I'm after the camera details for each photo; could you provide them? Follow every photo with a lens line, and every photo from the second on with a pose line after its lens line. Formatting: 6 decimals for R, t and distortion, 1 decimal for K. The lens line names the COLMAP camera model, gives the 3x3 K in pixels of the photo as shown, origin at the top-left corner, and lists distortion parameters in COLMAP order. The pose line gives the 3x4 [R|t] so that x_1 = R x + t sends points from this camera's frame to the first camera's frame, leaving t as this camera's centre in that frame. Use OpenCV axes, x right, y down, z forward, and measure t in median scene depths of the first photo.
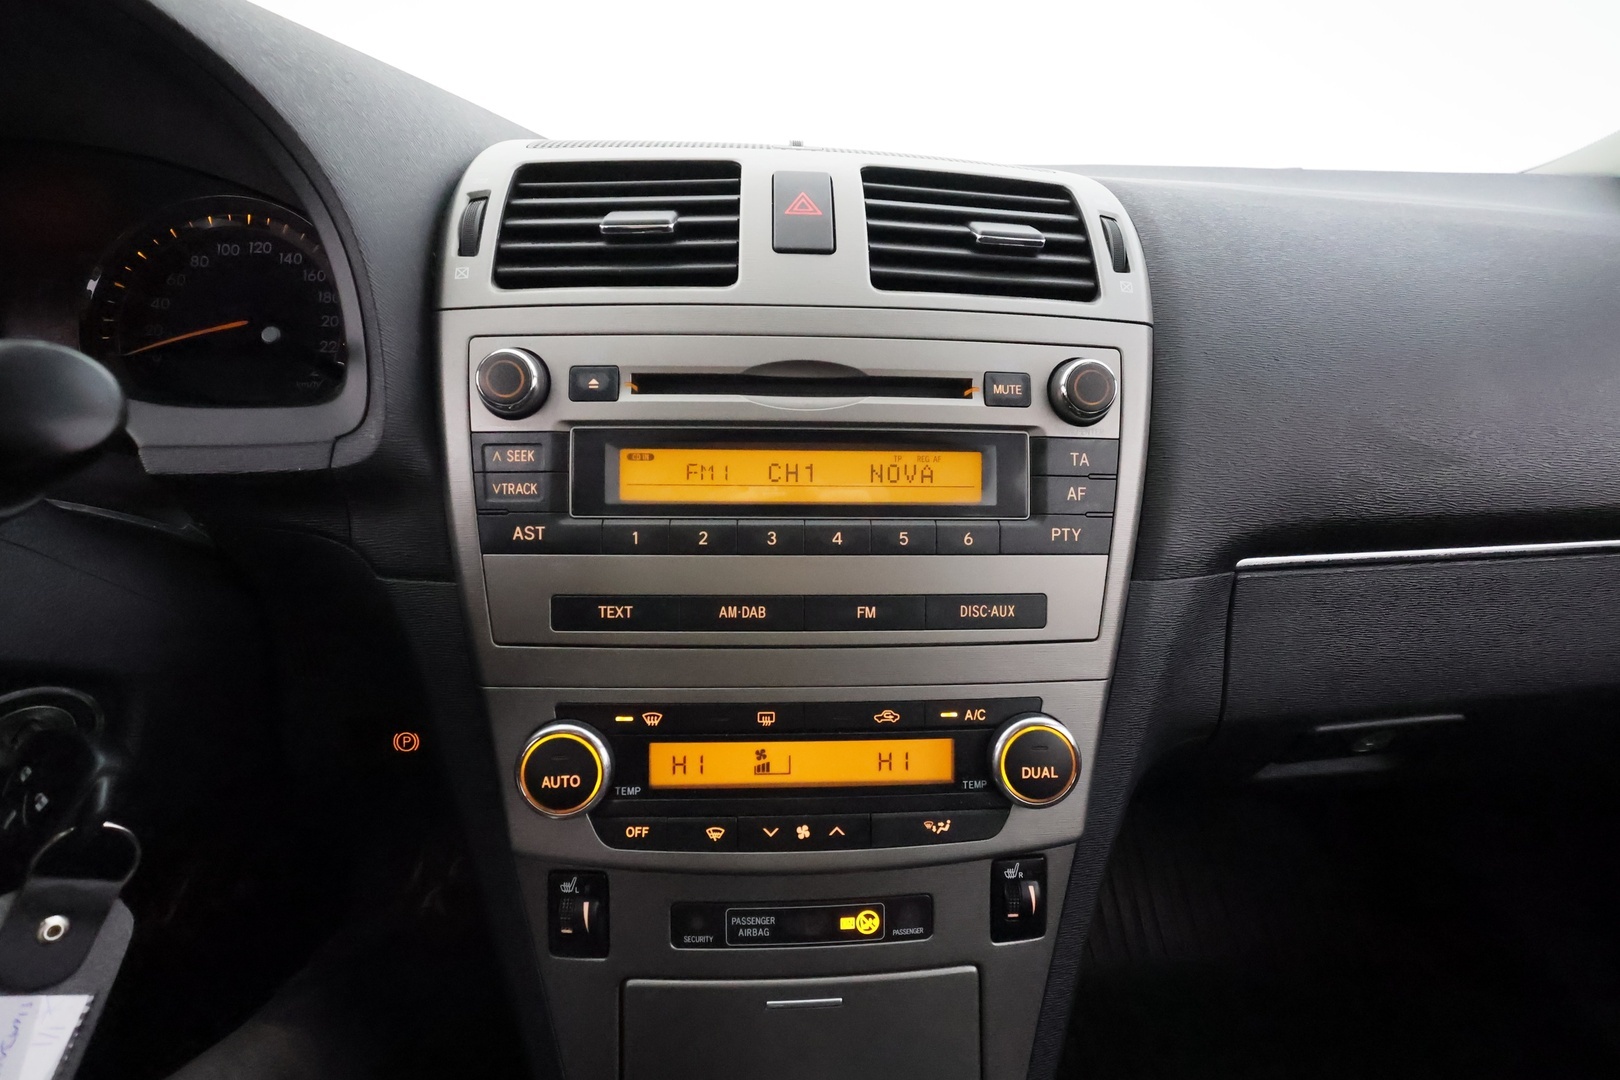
lens RADIAL K [[744.6, 0, 810.0], [0, 744.6, 540.0], [0, 0, 1]] dist [-0.000892, 0.000664]
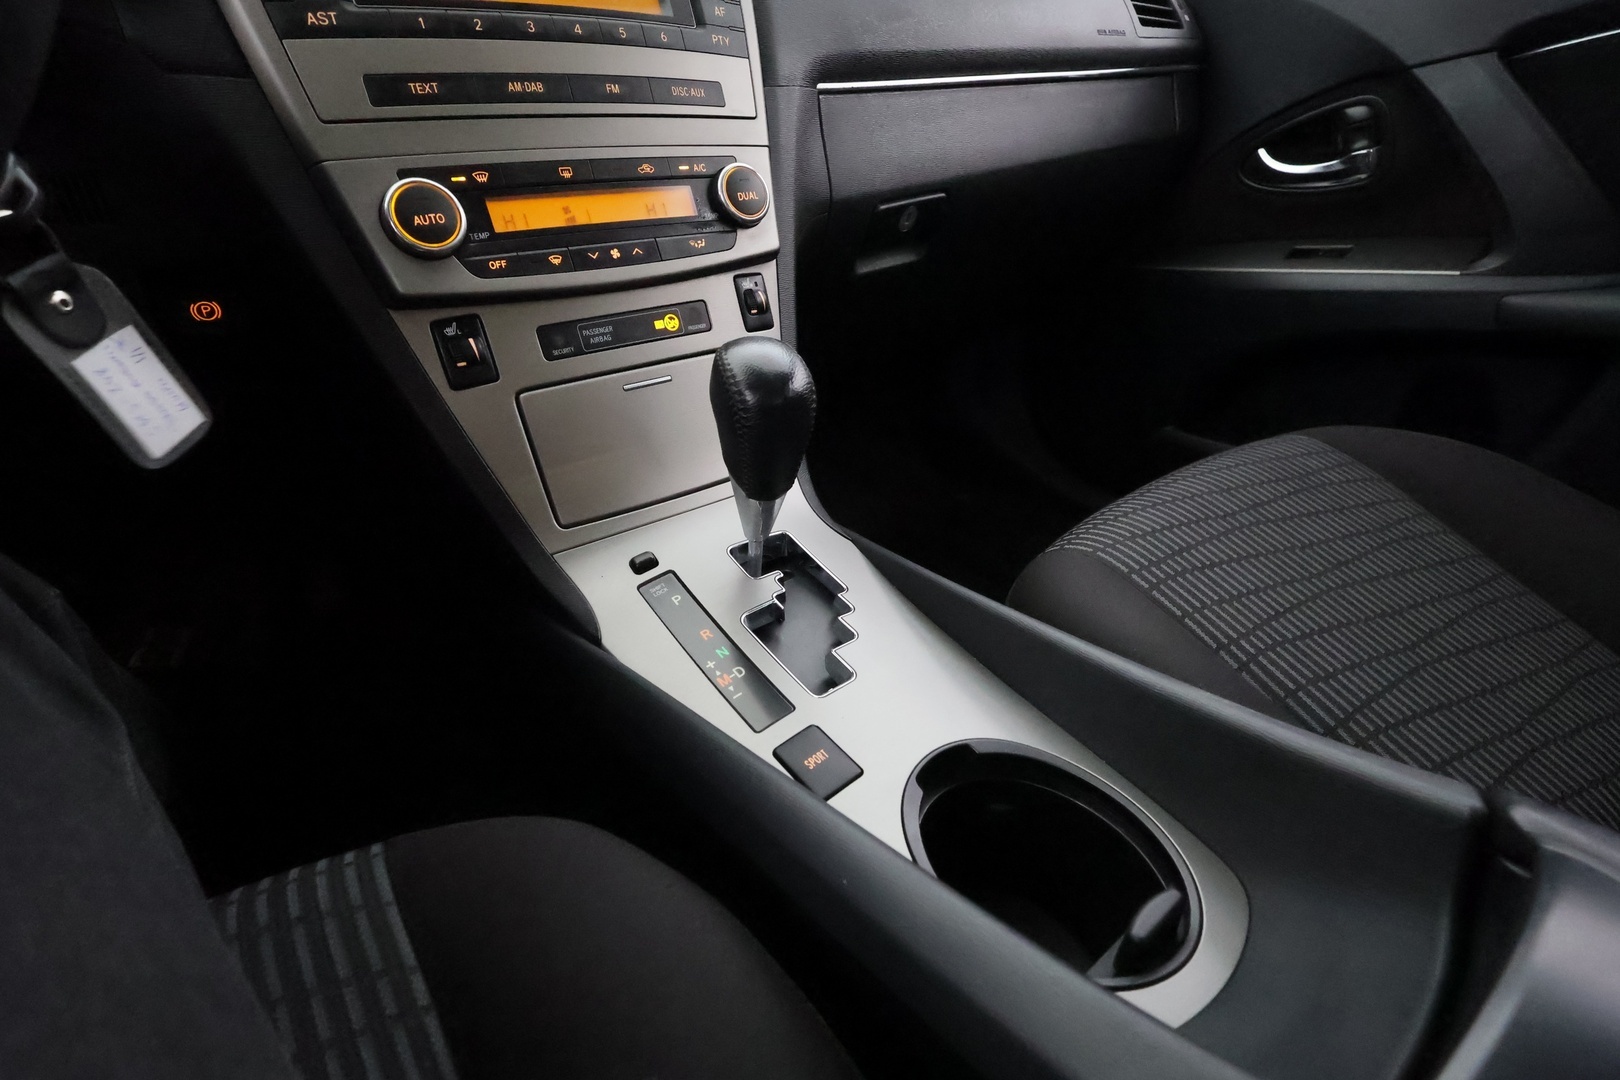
lens RADIAL K [[744.6, 0, 810.0], [0, 744.6, 540.0], [0, 0, 1]] dist [-0.000892, 0.000664]
pose [[0.825214, -0.305251, 0.475229, -0.535252], [0.240635, 0.951207, 0.193131, 0.712349], [-0.510995, -0.045018, 0.858404, -0.432104]]
